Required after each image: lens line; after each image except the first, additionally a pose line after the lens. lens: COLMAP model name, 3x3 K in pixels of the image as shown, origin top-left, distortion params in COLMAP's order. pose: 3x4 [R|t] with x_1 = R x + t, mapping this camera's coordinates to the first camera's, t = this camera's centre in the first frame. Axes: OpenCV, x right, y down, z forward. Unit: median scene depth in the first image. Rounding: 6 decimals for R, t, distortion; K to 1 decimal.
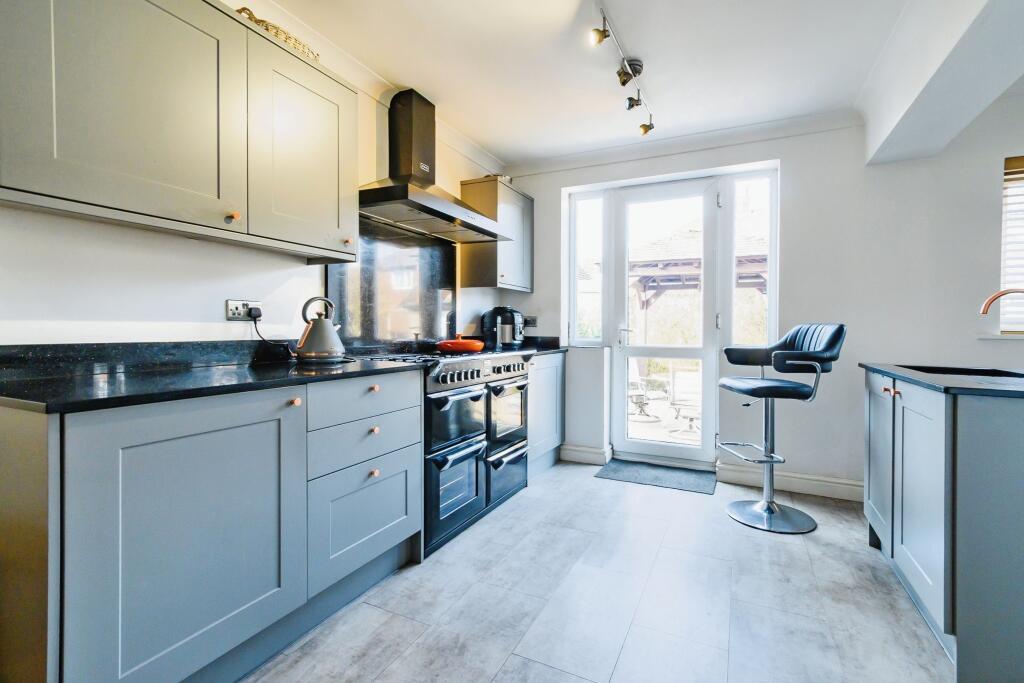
lens RADIAL K [[467.8, 0, 516.0], [0, 467.8, 332.3], [0, 0, 1]] dist [0.000467, 0.000091]
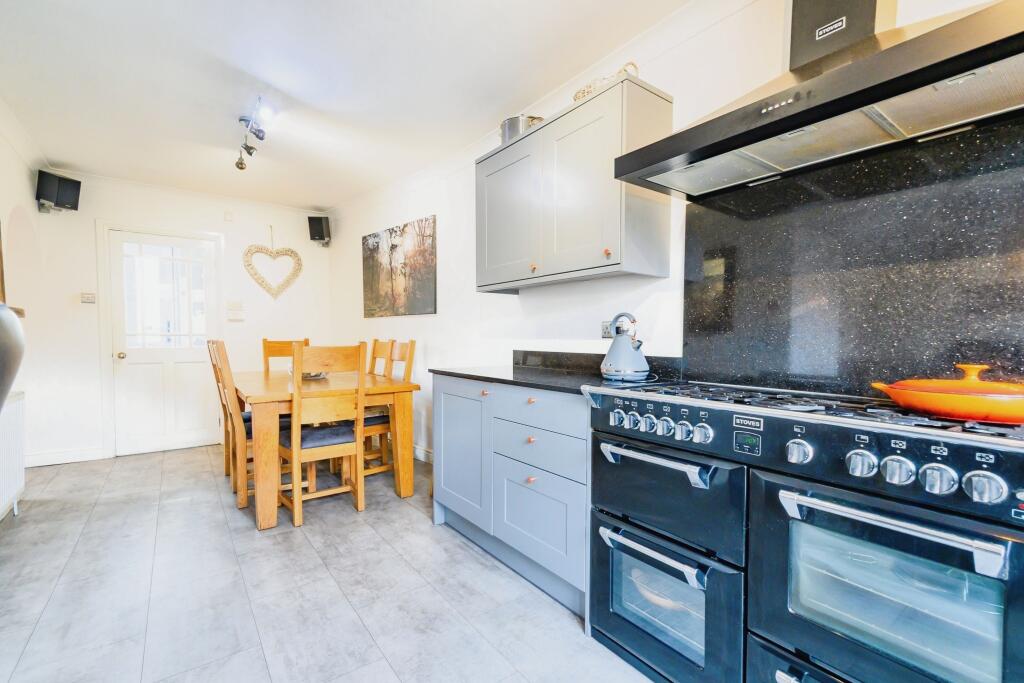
lens RADIAL K [[448.4, 0, 525.5], [0, 448.4, 355.6], [0, 0, 1]] dist [0.002257, 0.000801]
pose [[-0.441631, 0.028838, -0.896733, 0.624078], [-0.010174, 0.999258, 0.037146, -0.021217], [0.897139, 0.025528, -0.441010, 1.457064]]
